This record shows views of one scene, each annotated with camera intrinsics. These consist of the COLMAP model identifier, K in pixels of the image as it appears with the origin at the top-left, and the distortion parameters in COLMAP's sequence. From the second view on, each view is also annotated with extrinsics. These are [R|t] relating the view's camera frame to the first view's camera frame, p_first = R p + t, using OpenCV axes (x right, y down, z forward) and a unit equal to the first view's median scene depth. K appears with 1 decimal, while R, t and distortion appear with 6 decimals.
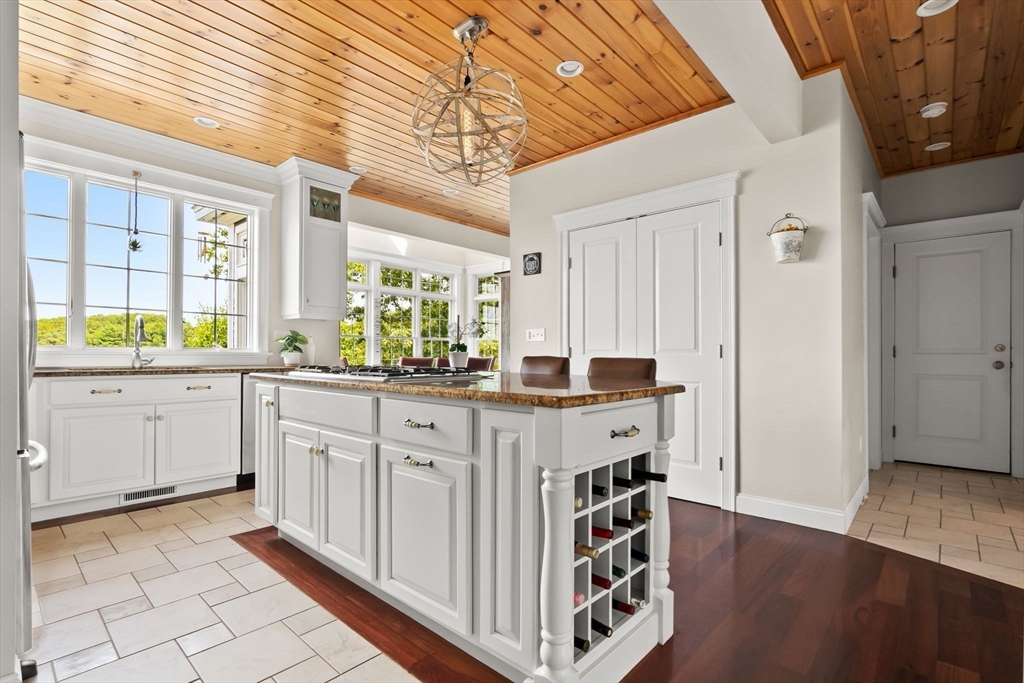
lens RADIAL K [[467.7, 0, 501.6], [0, 467.7, 359.2], [0, 0, 1]] dist [0.001978, 0.000192]
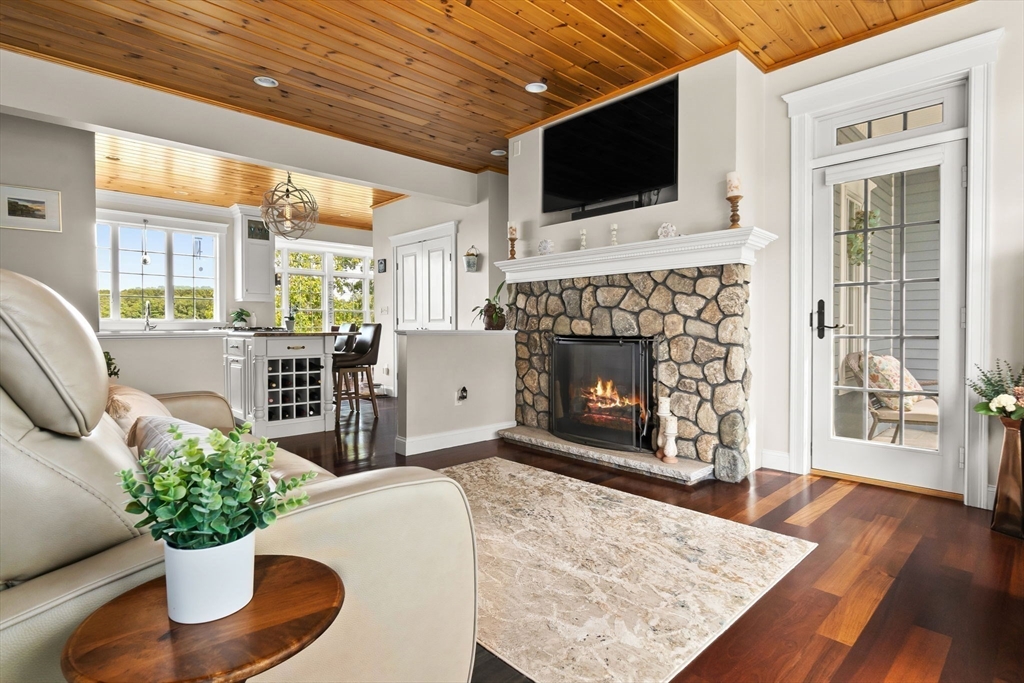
lens RADIAL K [[509.1, 0, 512.4], [0, 509.1, 341.8], [0, 0, 1]] dist [0.001644, 0.000265]
pose [[0.996881, 0.000116, -0.078915, 0.654321], [0.001488, 0.999794, 0.020259, 0.020574], [0.078901, -0.020313, 0.996675, -0.709672]]
